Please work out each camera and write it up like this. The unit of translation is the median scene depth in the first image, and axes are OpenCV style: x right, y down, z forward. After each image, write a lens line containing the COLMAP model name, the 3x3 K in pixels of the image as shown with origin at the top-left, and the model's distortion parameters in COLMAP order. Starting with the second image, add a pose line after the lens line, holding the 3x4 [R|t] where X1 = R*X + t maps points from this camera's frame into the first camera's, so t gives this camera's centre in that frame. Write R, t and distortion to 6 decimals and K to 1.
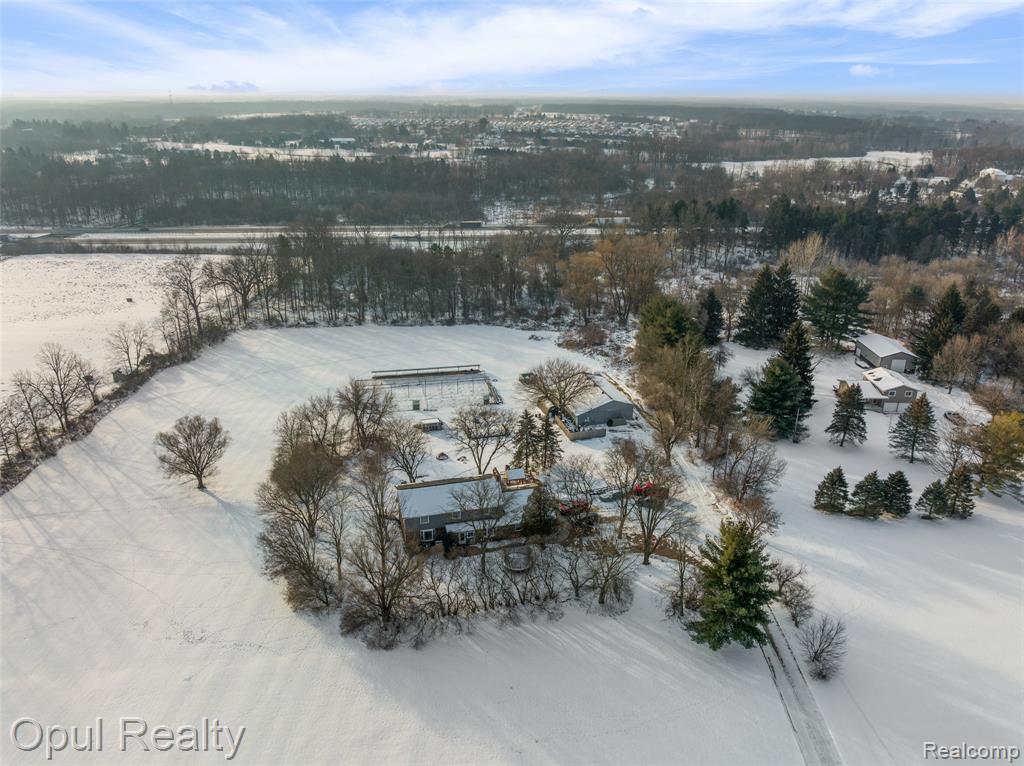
lens RADIAL K [[722.2, 0, 512.0], [0, 722.2, 383.0], [0, 0, 1]] dist [-0.037982, 0.000052]
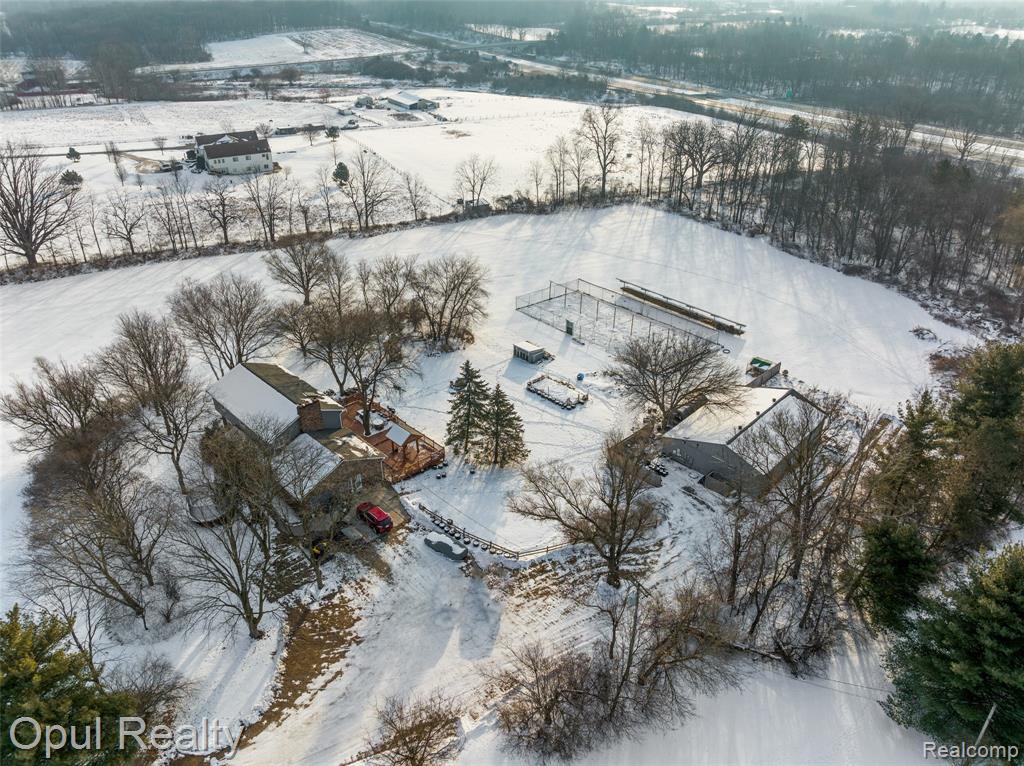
lens RADIAL K [[733.1, 0, 512.0], [0, 733.1, 383.0], [0, 0, 1]] dist [-0.030111, 0.001637]
pose [[0.480153, 0.421131, -0.769482, 0.423553], [-0.320748, 0.900760, 0.292834, -0.113832], [0.816440, 0.106205, 0.567579, 0.494405]]
